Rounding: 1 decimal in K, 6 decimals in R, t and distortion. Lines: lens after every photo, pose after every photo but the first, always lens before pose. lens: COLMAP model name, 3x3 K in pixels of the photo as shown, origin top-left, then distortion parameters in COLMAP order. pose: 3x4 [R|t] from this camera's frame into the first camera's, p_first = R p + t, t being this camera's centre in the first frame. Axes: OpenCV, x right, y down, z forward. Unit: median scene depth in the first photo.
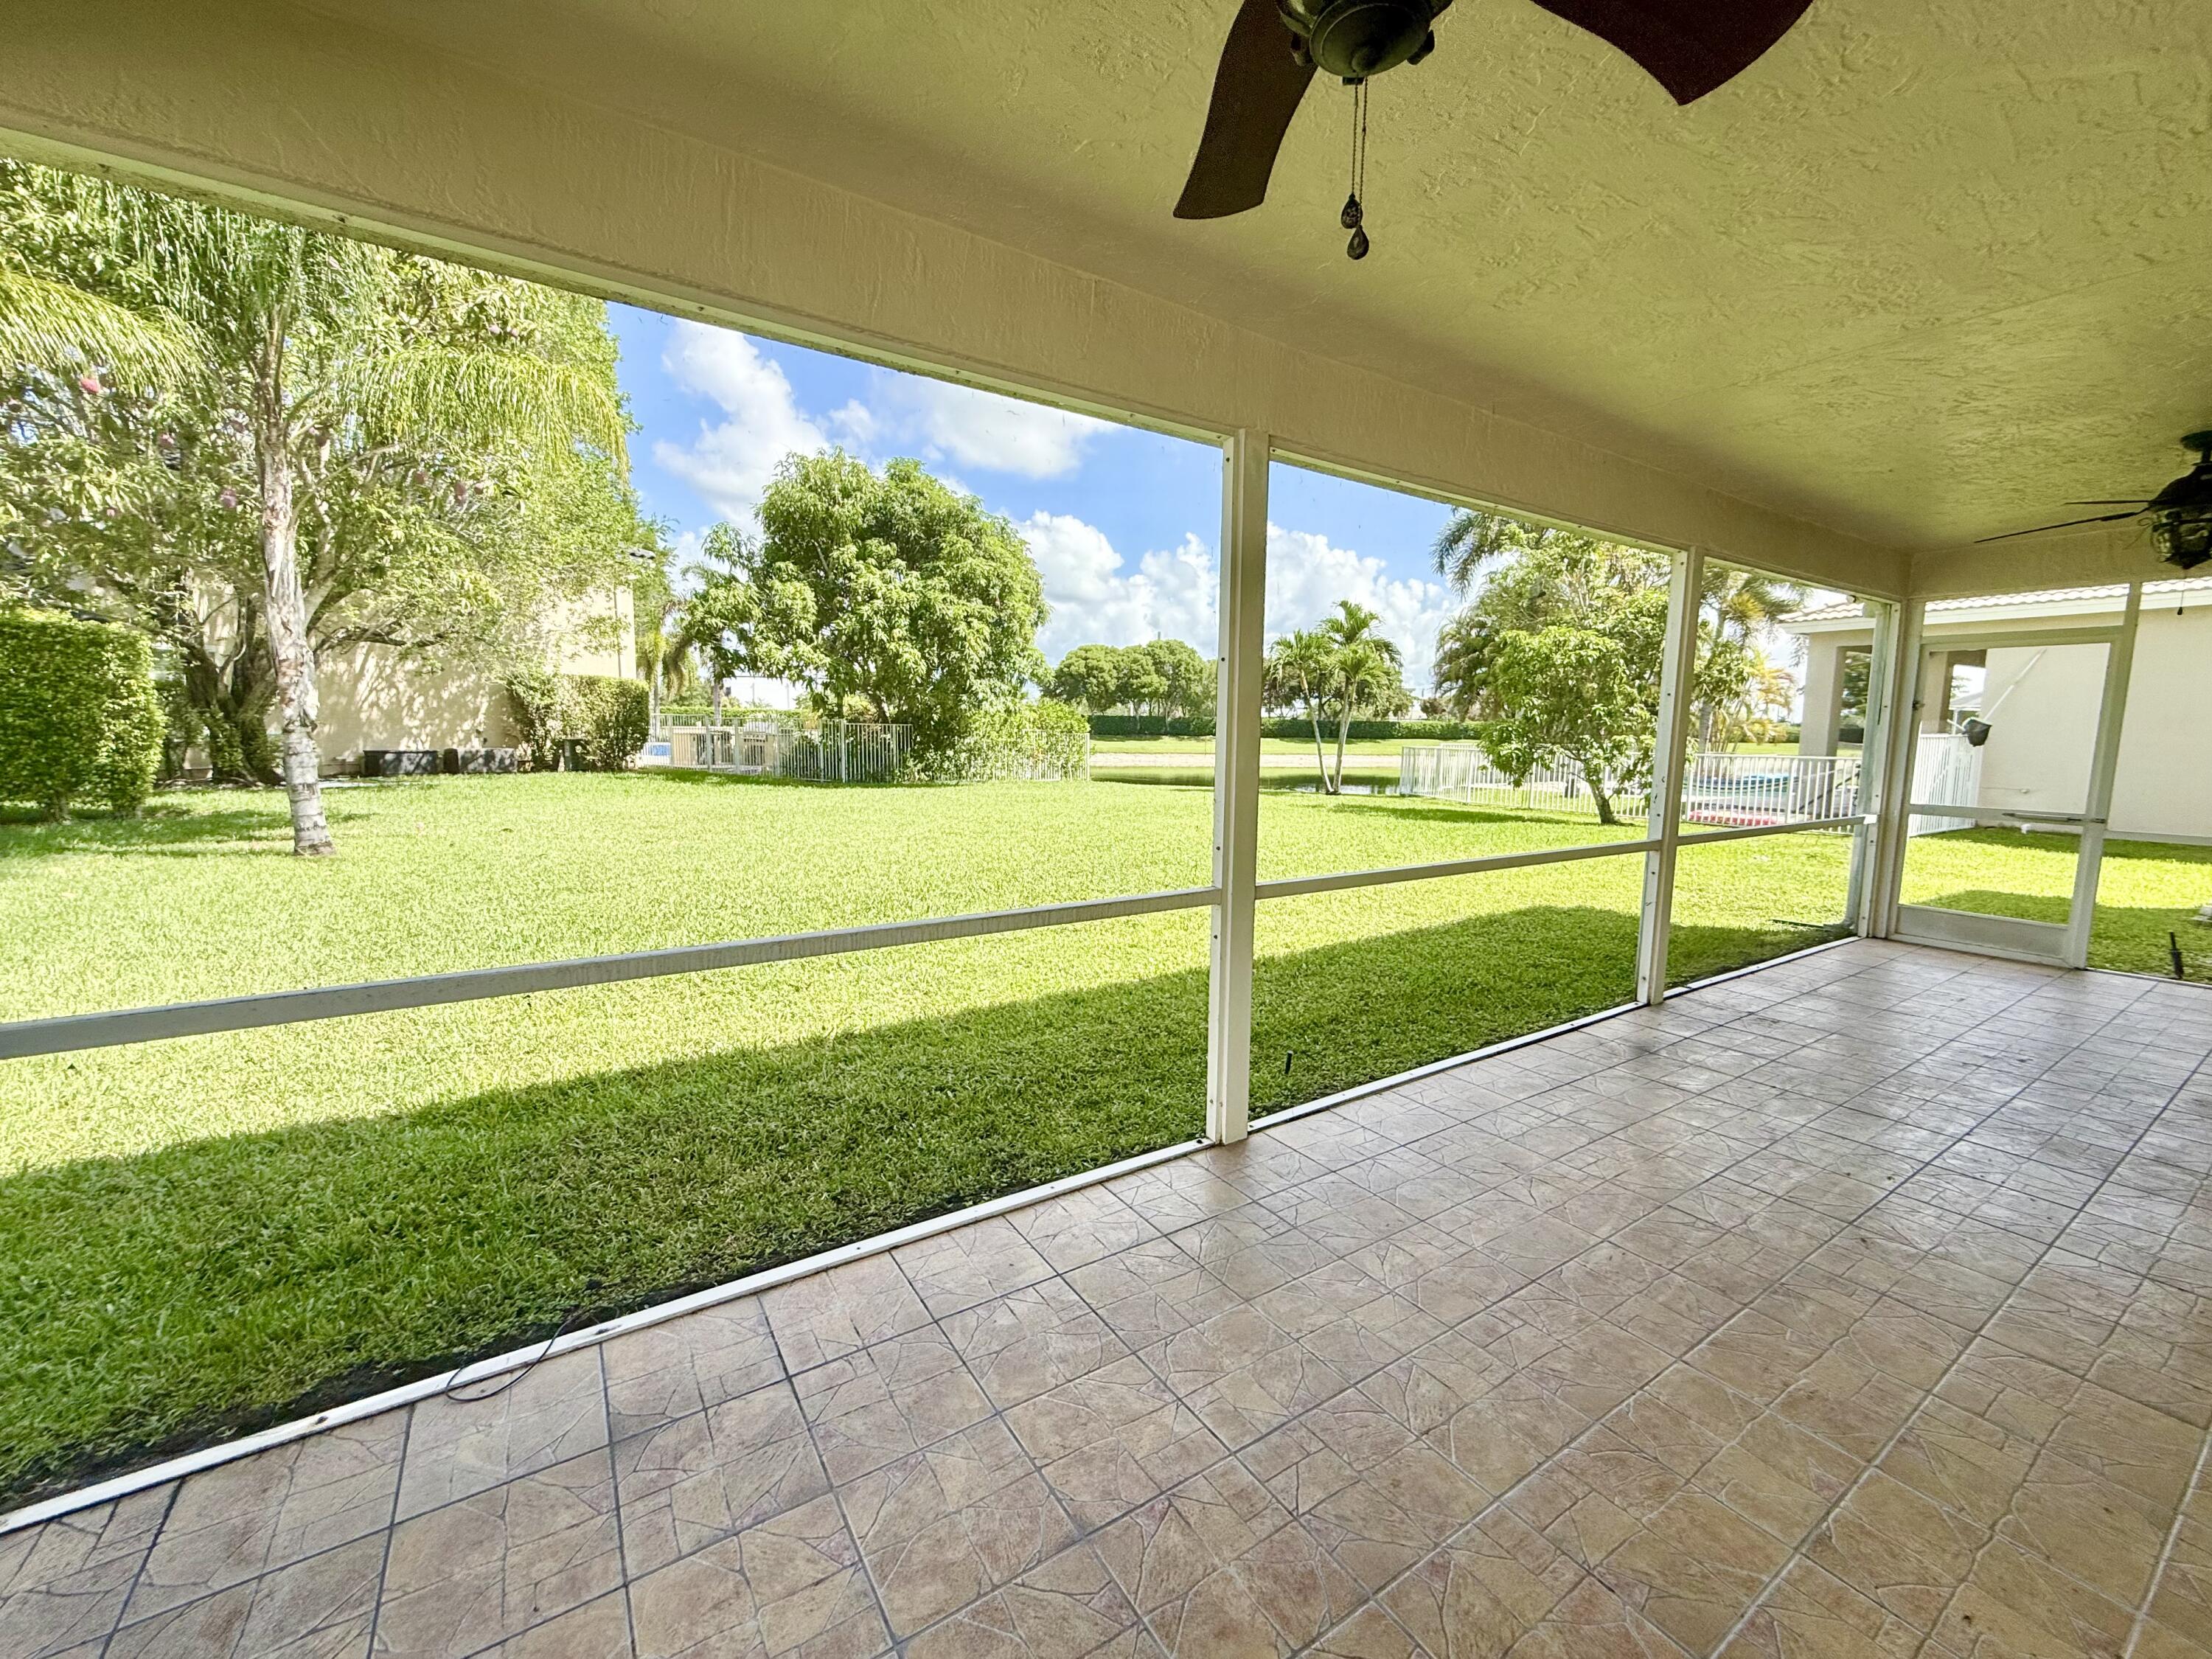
lens RADIAL K [[886.1, 0, 1106.0], [0, 886.1, 829.5], [0, 0, 1]] dist [-0.002094, -0.000096]
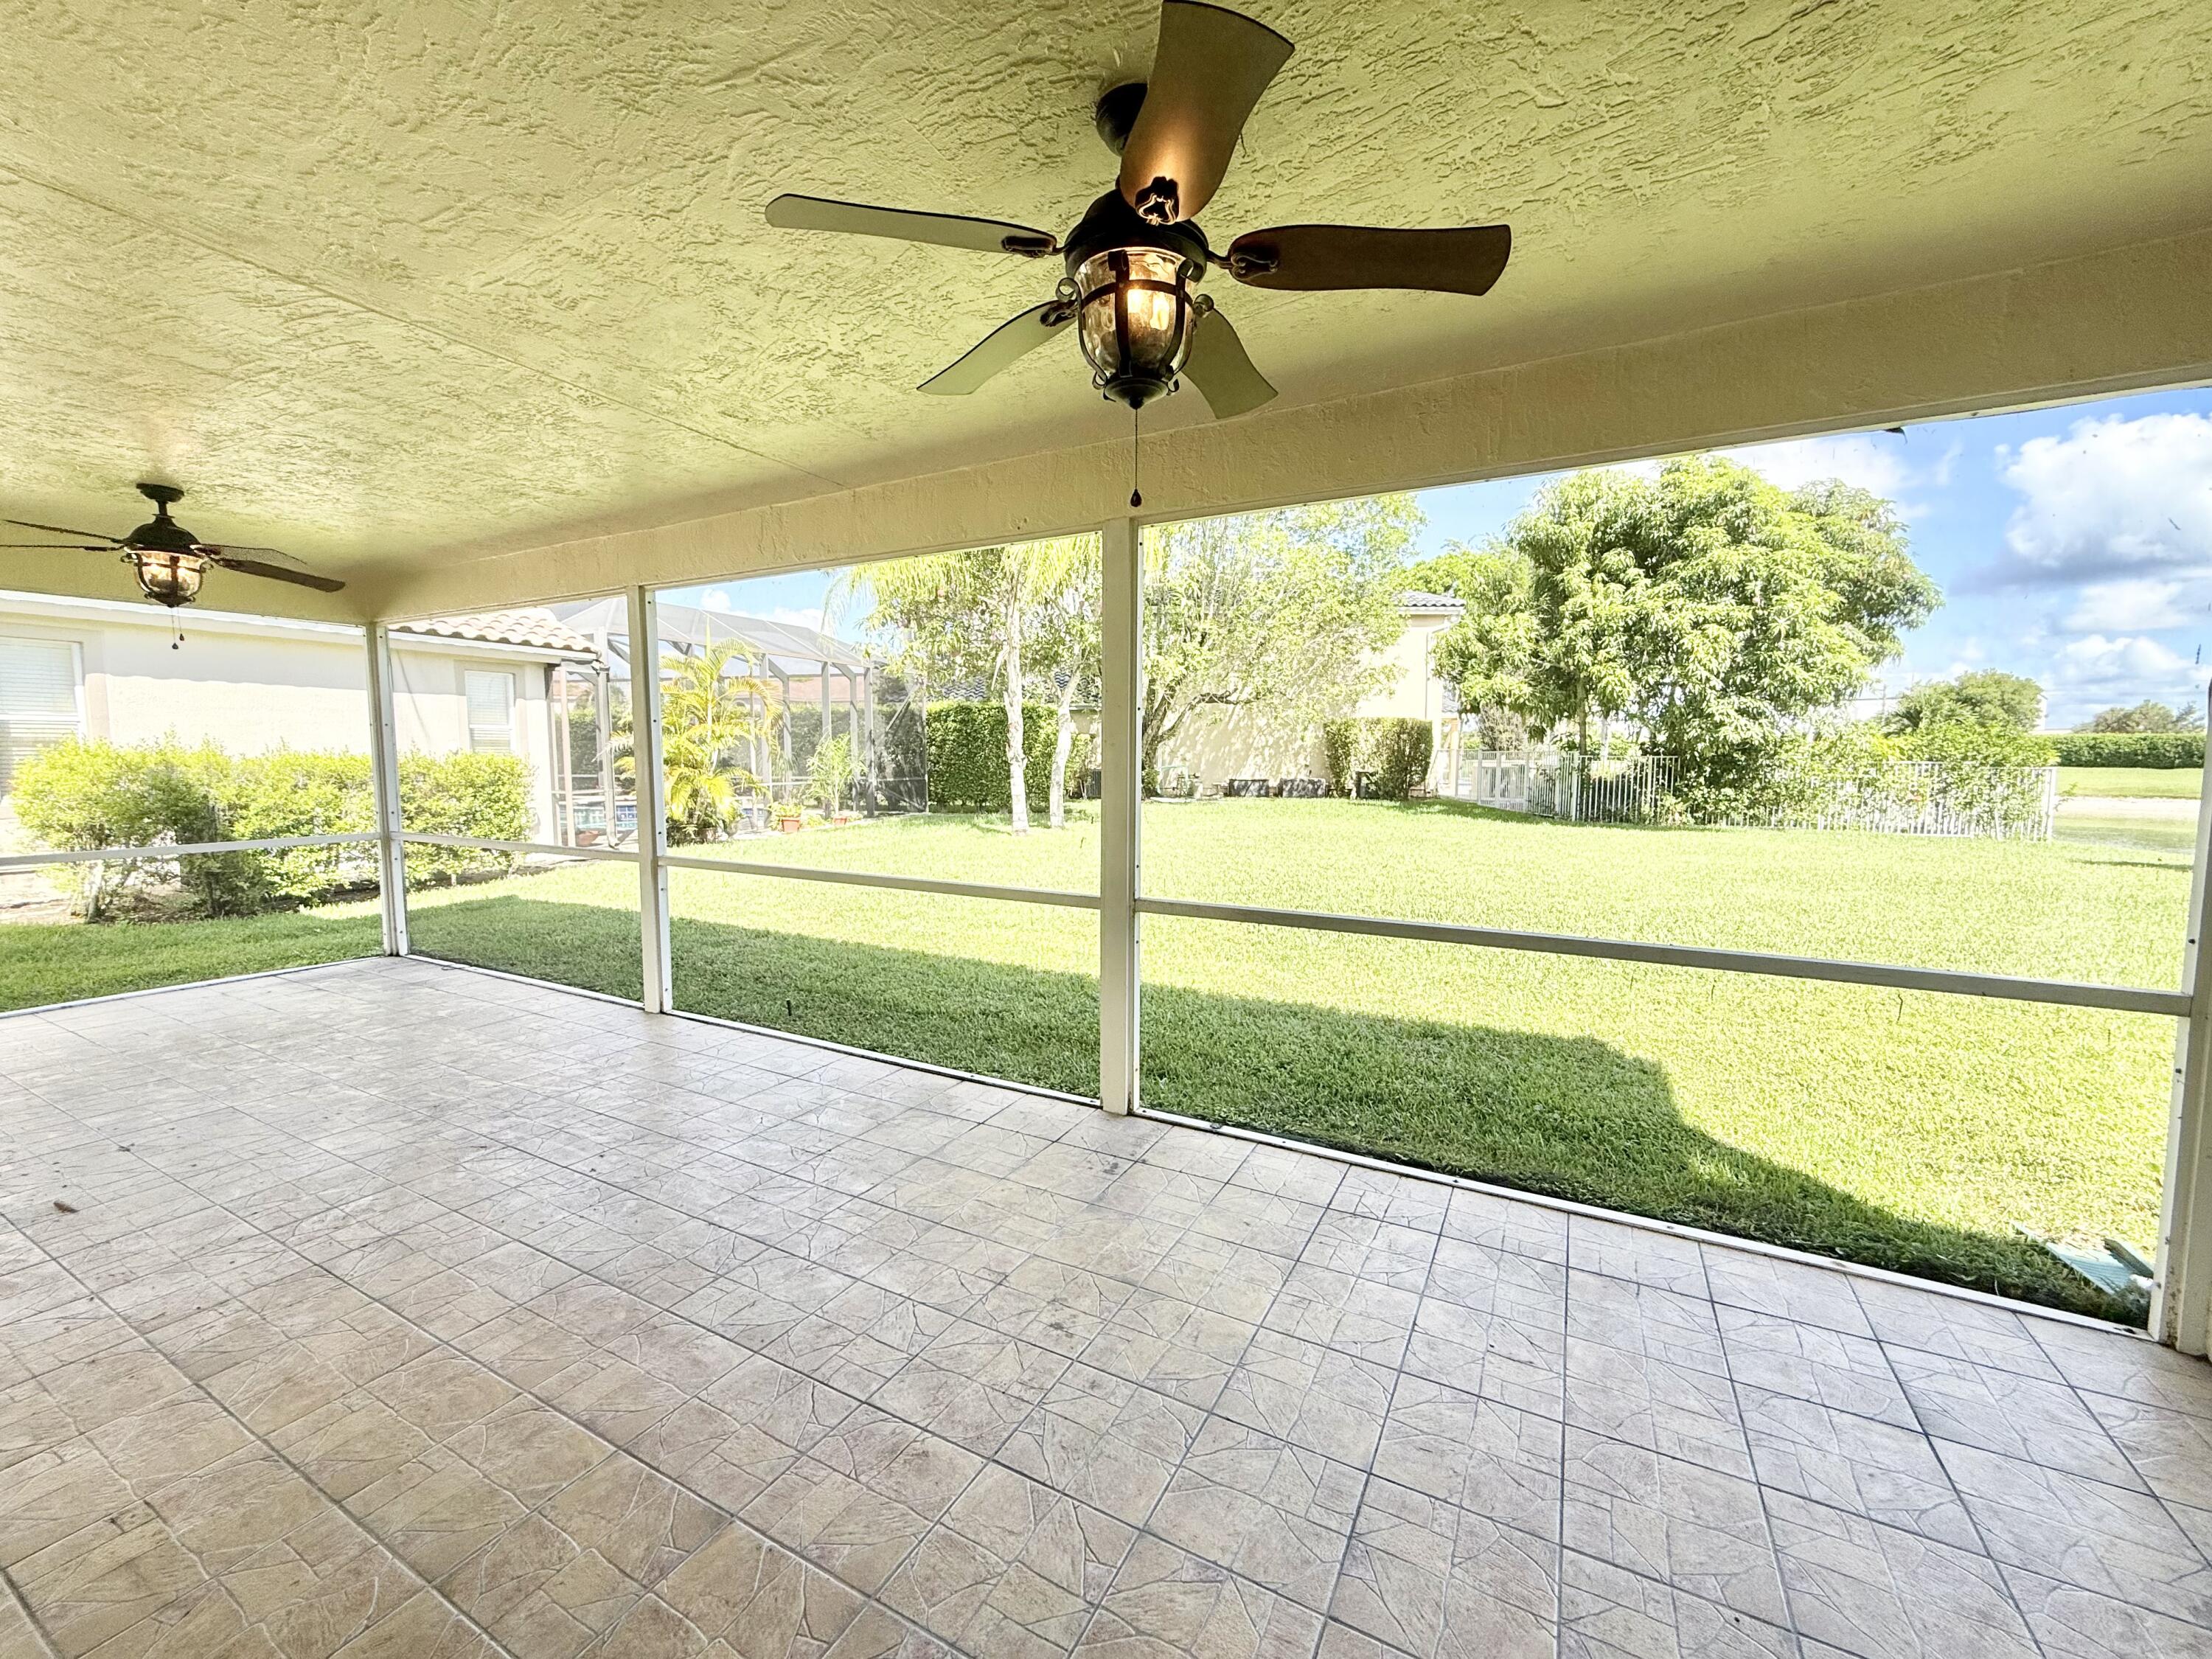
lens RADIAL K [[886.1, 0, 1106.0], [0, 886.1, 829.5], [0, 0, 1]] dist [-0.002094, -0.000096]
pose [[0.473376, 0.061317, -0.878724, 0.316183], [-0.094643, 0.995340, 0.018470, -0.015205], [0.875761, 0.074422, 0.476973, 0.149837]]
